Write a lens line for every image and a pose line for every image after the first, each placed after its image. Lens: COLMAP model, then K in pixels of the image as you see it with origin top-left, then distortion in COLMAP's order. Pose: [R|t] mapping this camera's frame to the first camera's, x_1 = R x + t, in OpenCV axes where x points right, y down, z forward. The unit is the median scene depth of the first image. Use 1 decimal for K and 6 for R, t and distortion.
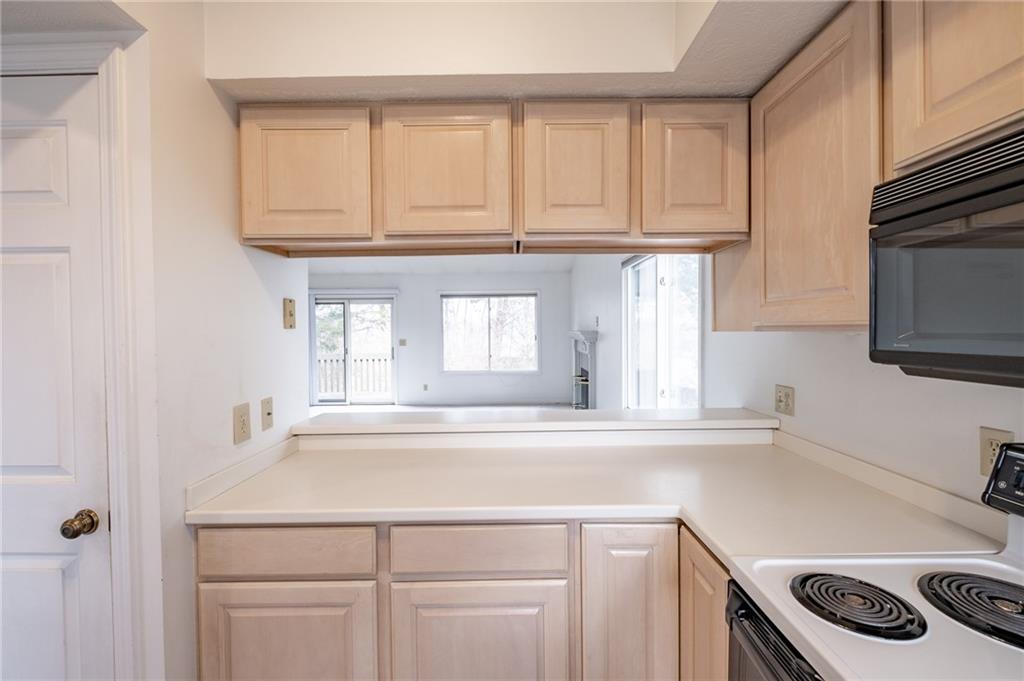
lens RADIAL K [[446.0, 0, 511.2], [0, 446.0, 338.9], [0, 0, 1]] dist [0.000406, -0.000041]
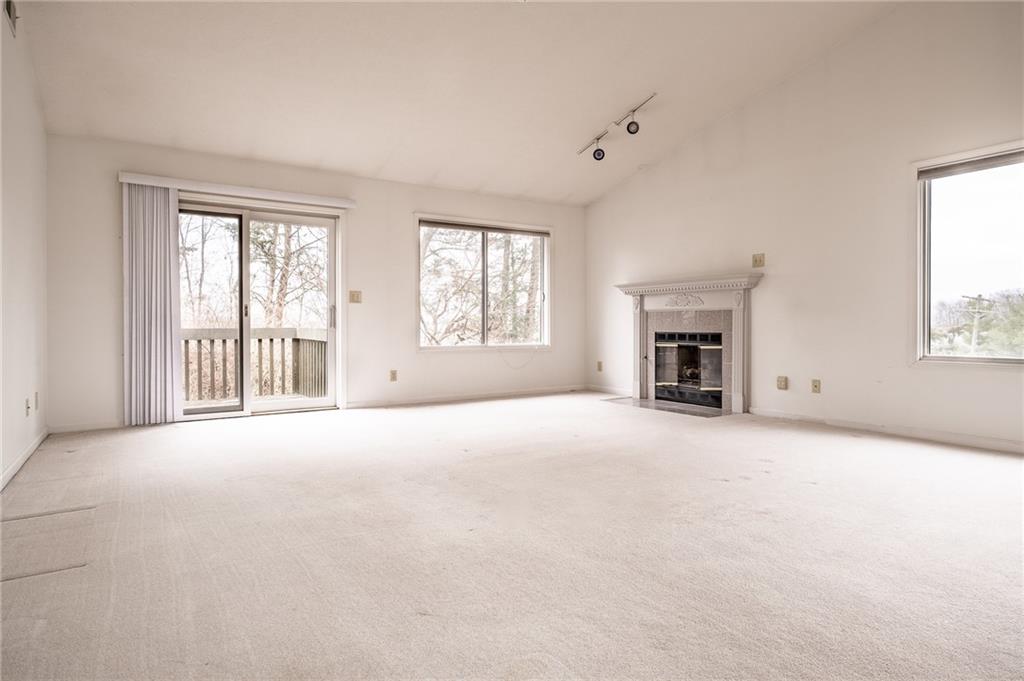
lens RADIAL K [[586.0, 0, 502.5], [0, 586.0, 324.4], [0, 0, 1]] dist [0.003382, 0.001124]
pose [[0.843698, 0.006597, 0.536778, -0.482462], [0.007518, 0.999681, -0.024103, 0.061693], [-0.536766, 0.024371, 0.843379, 0.277296]]
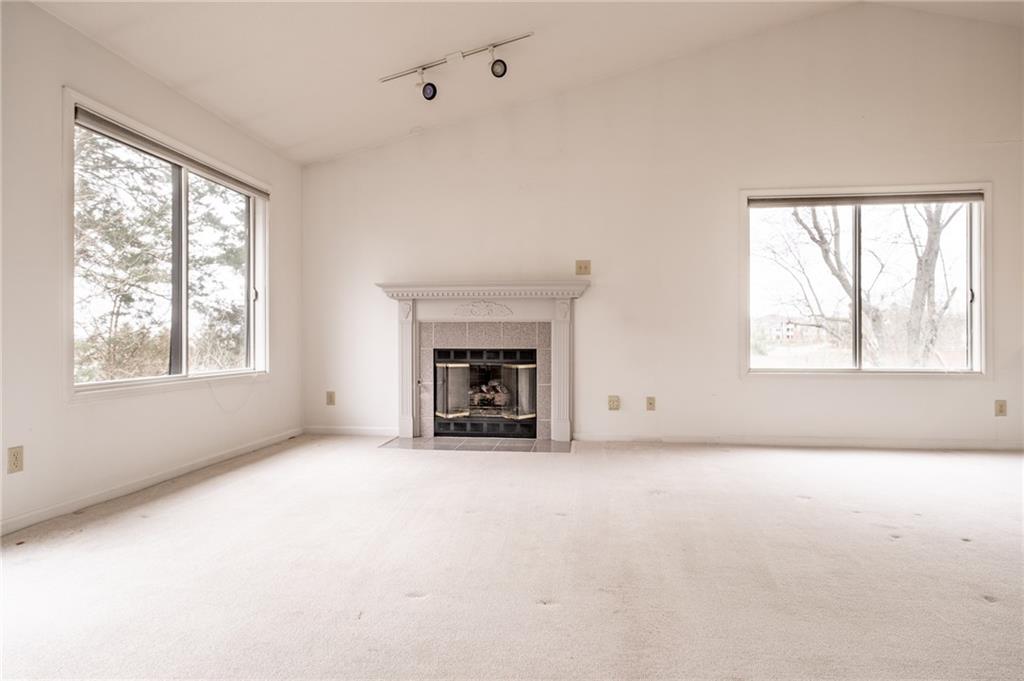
lens RADIAL K [[586.0, 0, 512.3], [0, 586.0, 336.7], [0, 0, 1]] dist [0.003382, 0.001124]
pose [[0.118928, 0.012455, 0.992825, -0.478009], [0.021358, 0.999658, -0.015099, 0.052768], [-0.992673, 0.023001, 0.118621, 0.691717]]
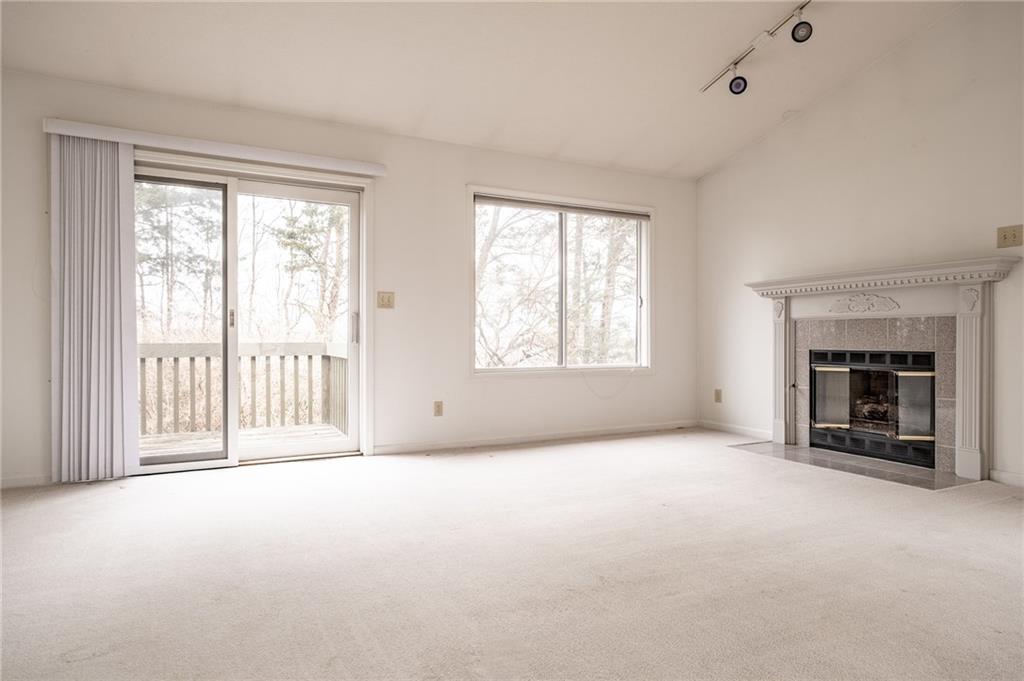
lens RADIAL K [[586.0, 0, 502.9], [0, 586.0, 337.9], [0, 0, 1]] dist [0.003382, 0.001124]
pose [[0.895723, 0.009102, 0.444520, -0.384339], [0.003205, 0.999632, -0.026927, 0.057161], [-0.444602, 0.025544, 0.895364, 0.473809]]
